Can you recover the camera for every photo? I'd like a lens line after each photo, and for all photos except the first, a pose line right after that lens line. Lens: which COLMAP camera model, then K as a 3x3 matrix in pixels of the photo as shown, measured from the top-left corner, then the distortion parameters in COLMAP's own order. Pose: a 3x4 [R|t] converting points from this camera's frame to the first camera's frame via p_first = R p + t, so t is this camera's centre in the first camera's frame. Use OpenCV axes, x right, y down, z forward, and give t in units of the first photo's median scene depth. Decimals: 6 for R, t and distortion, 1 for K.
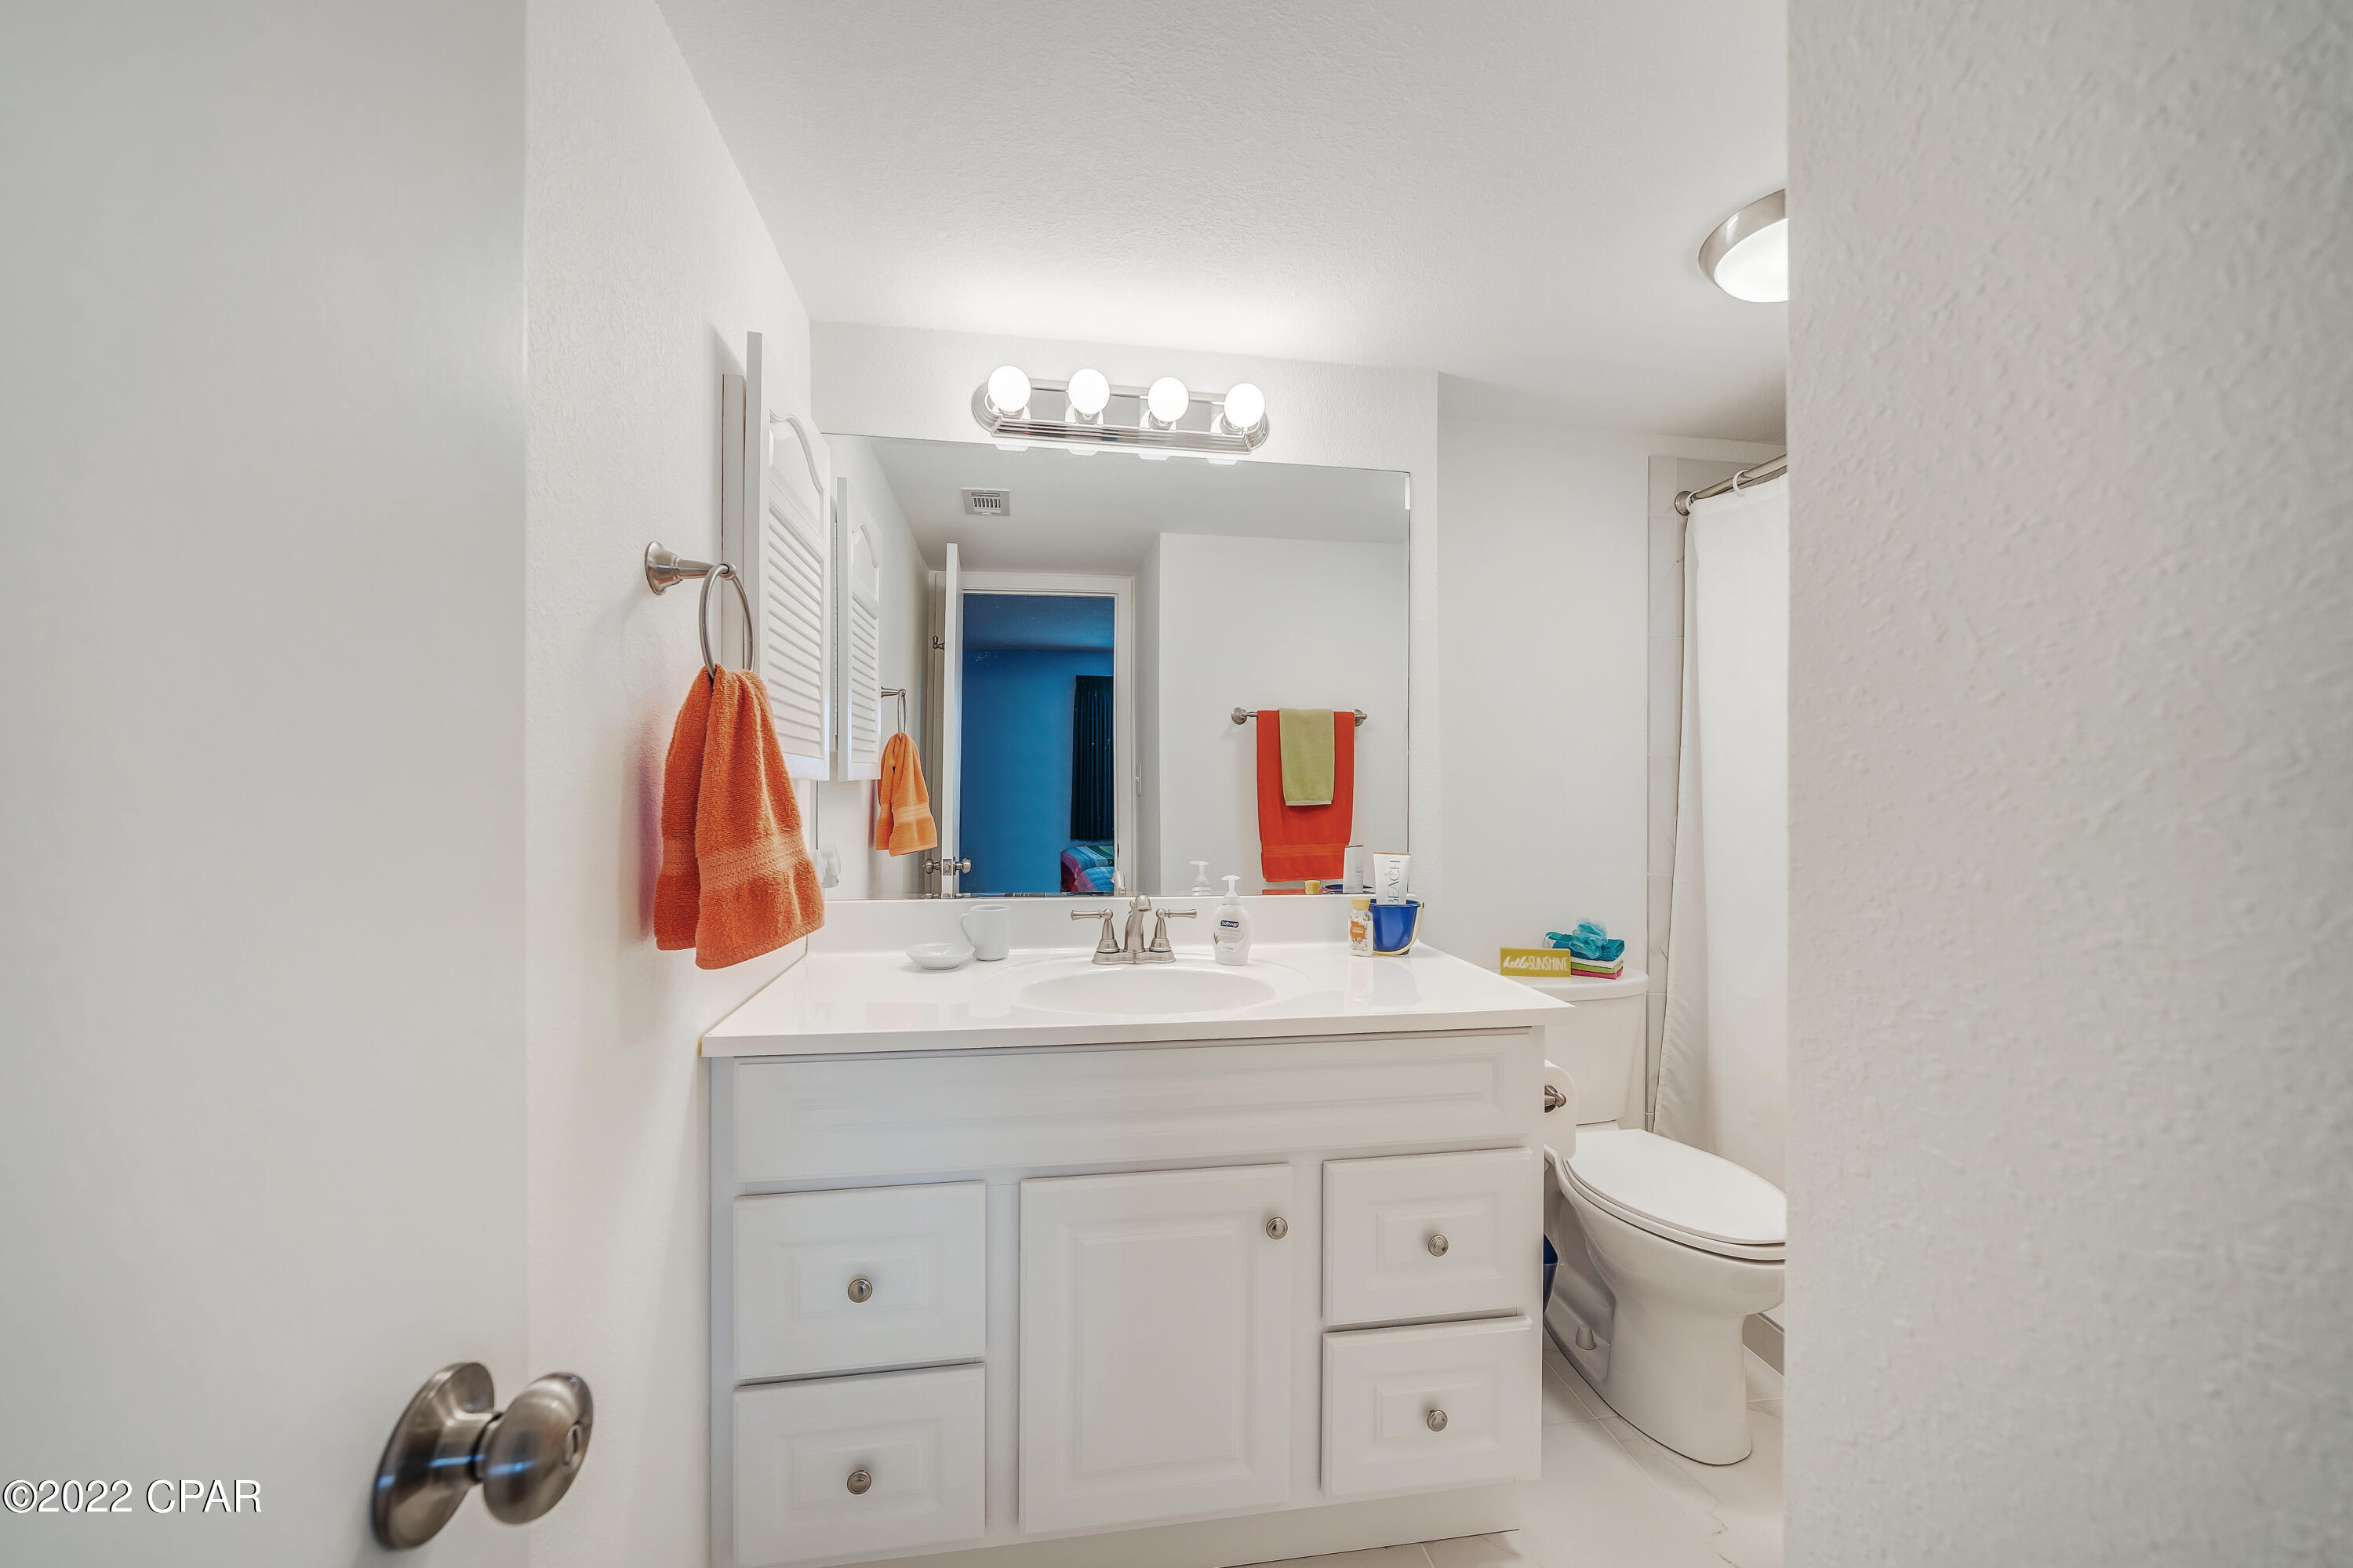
lens RADIAL K [[840.5, 0, 1162.1], [0, 840.5, 787.4], [0, 0, 1]] dist [-0.000463, -0.000027]
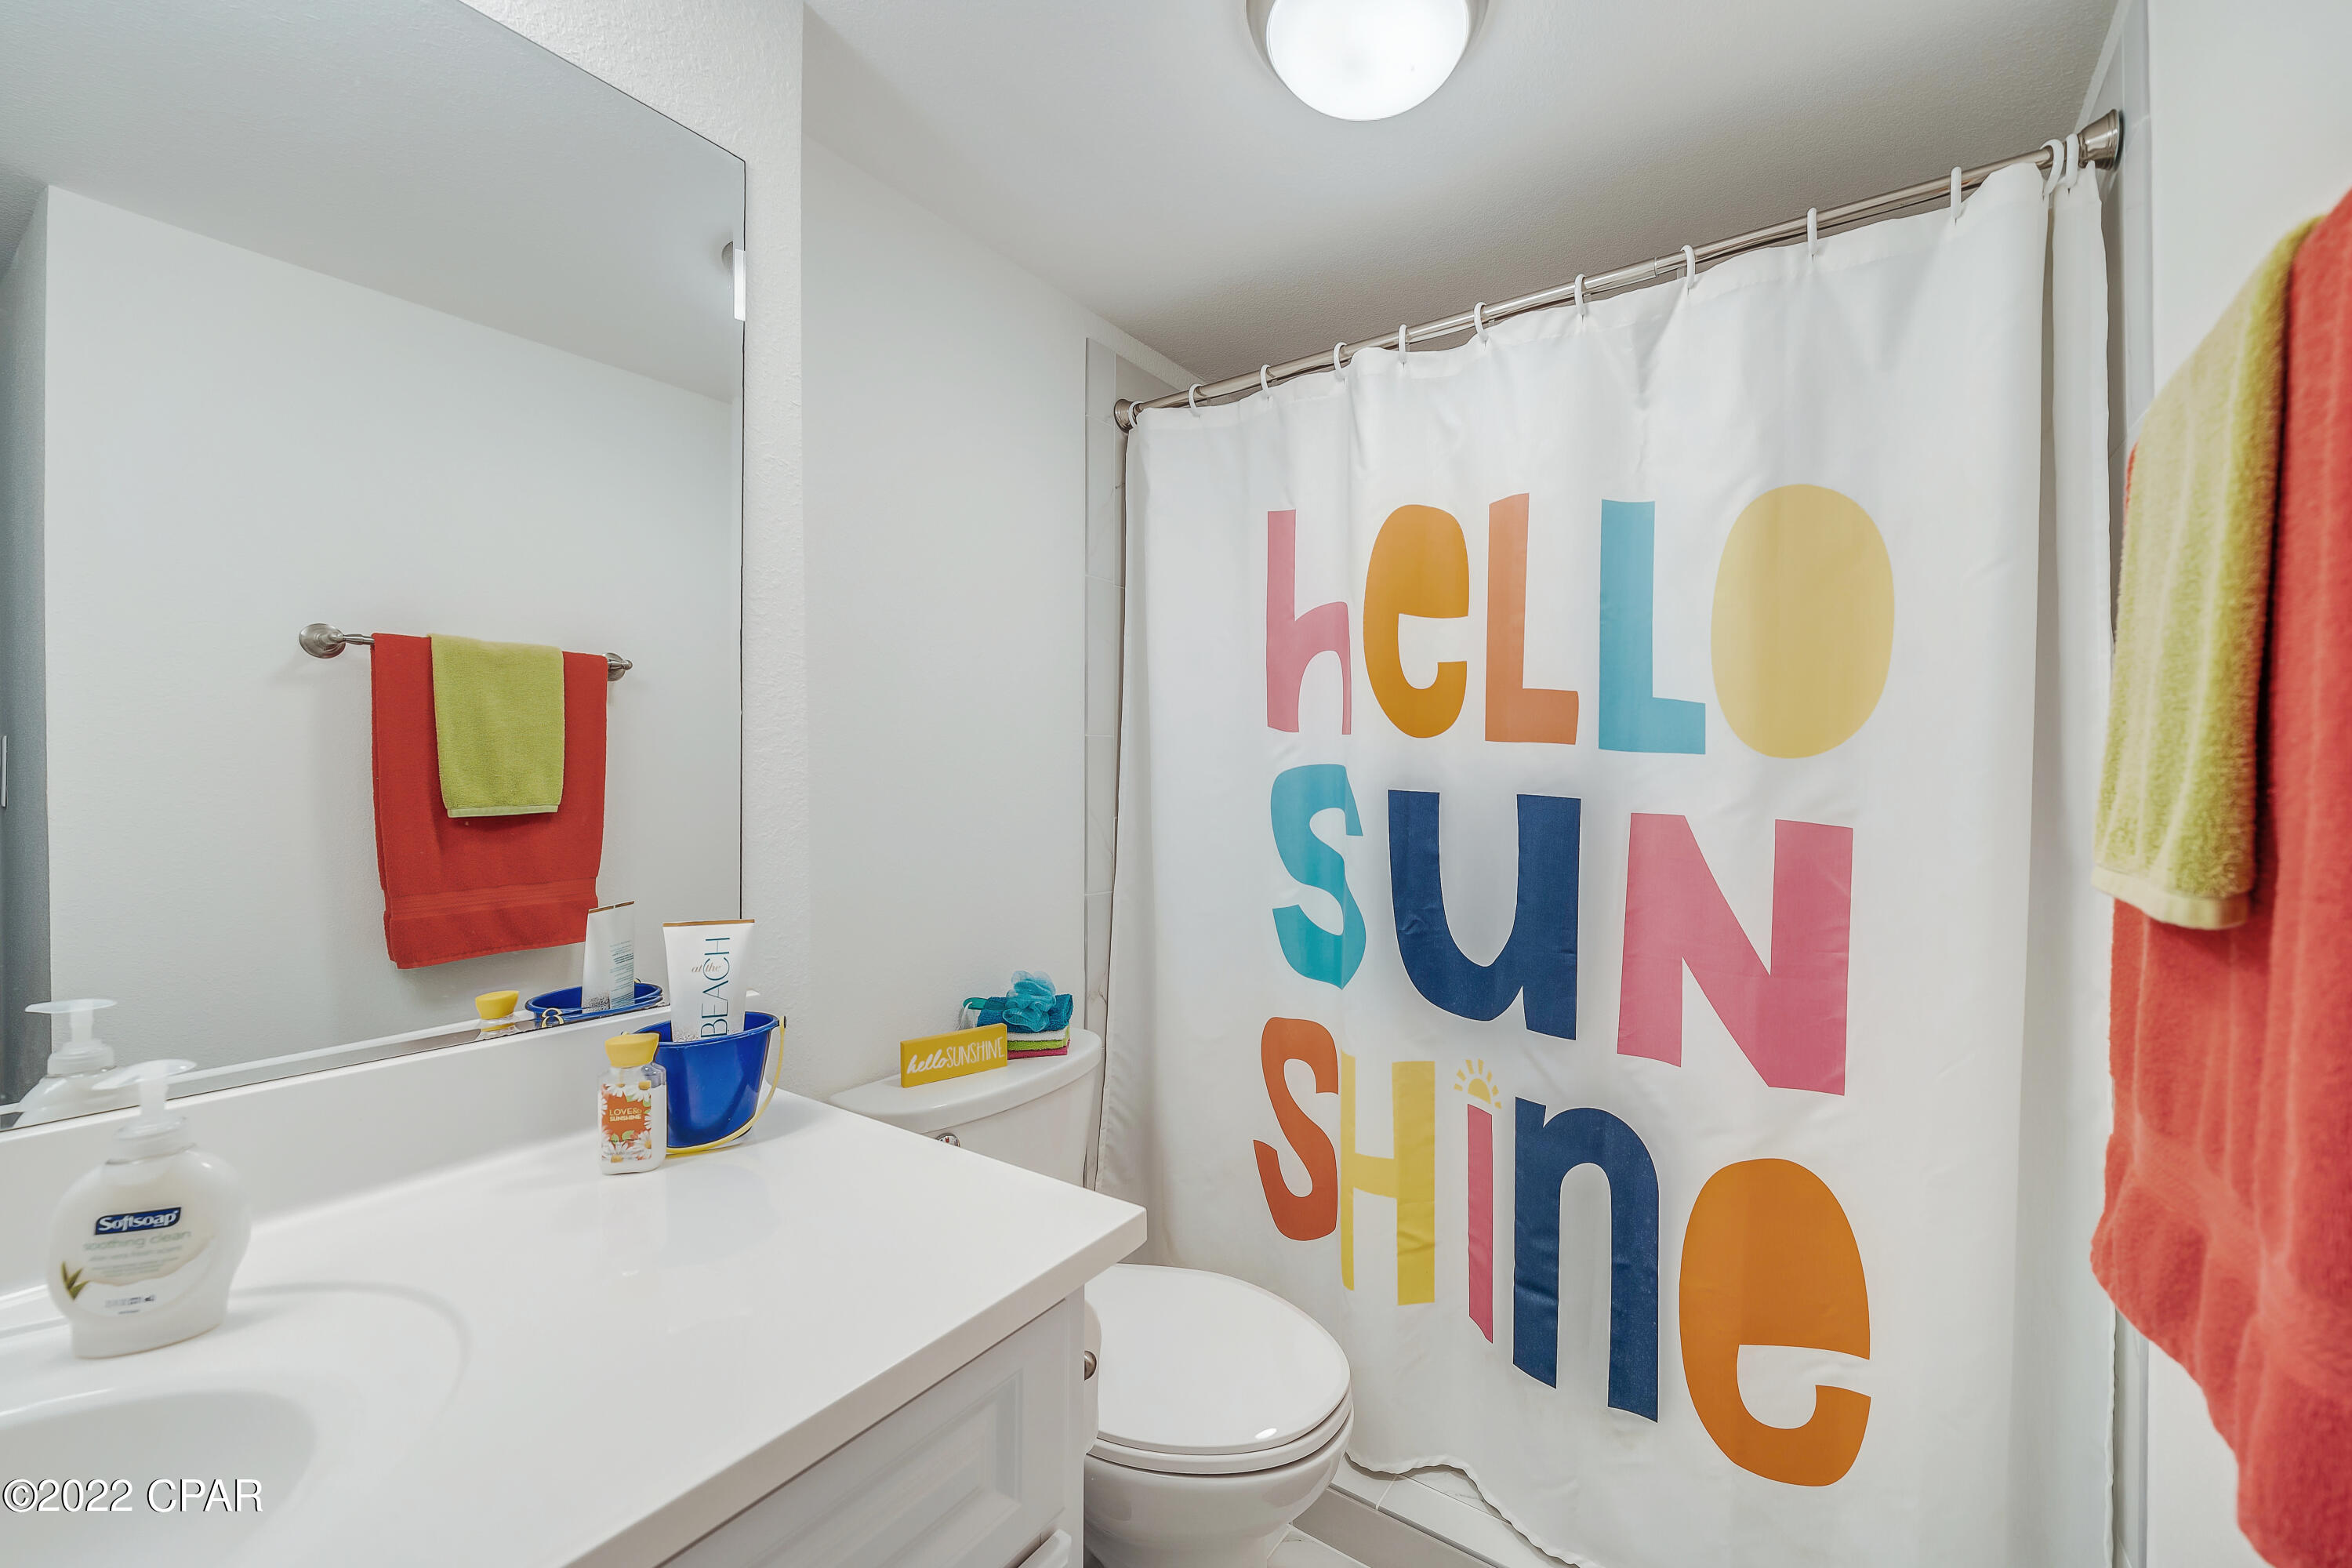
lens RADIAL K [[886.5, 0, 1275.0], [0, 886.5, 768.7], [0, 0, 1]] dist [0.001971, -0.000404]
pose [[0.641656, 0.001522, 0.766991, 0.082436], [0.007185, 0.999942, -0.007995, -0.001892], [-0.766959, 0.010641, 0.641608, 0.380944]]
